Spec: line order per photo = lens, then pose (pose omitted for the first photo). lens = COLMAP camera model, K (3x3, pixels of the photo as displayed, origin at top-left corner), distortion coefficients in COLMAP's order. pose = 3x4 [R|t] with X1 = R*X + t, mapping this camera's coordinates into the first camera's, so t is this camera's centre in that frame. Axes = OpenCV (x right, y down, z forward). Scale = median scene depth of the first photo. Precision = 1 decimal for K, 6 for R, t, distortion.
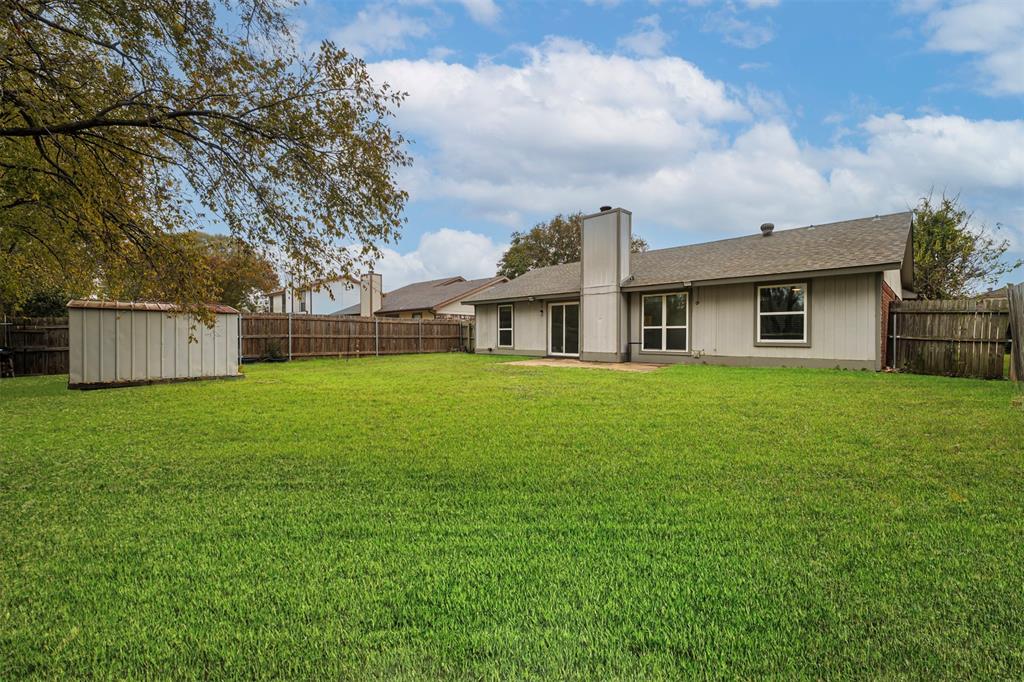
lens RADIAL K [[426.0, 0, 512.0], [0, 426.0, 341.0], [0, 0, 1]] dist [0.009091, -0.000044]
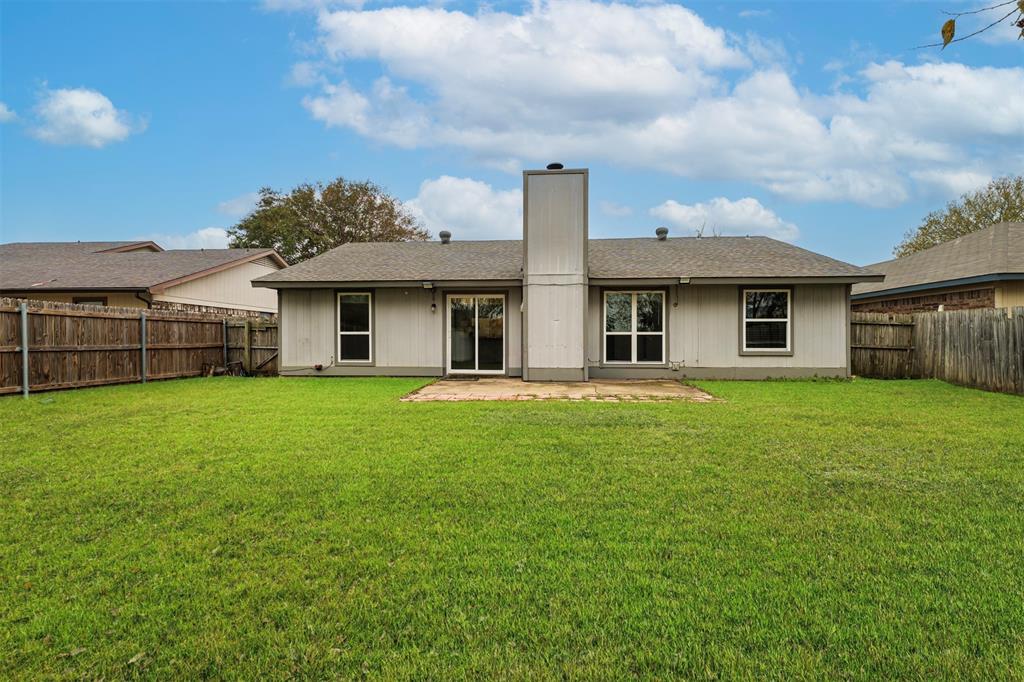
lens RADIAL K [[426.0, 0, 512.0], [0, 426.0, 341.0], [0, 0, 1]] dist [0.009091, -0.000044]
pose [[0.749181, 0.000237, 0.662365, -0.315145], [0.008487, 0.999914, -0.009957, -0.011066], [-0.662311, 0.013081, 0.749115, 0.522706]]
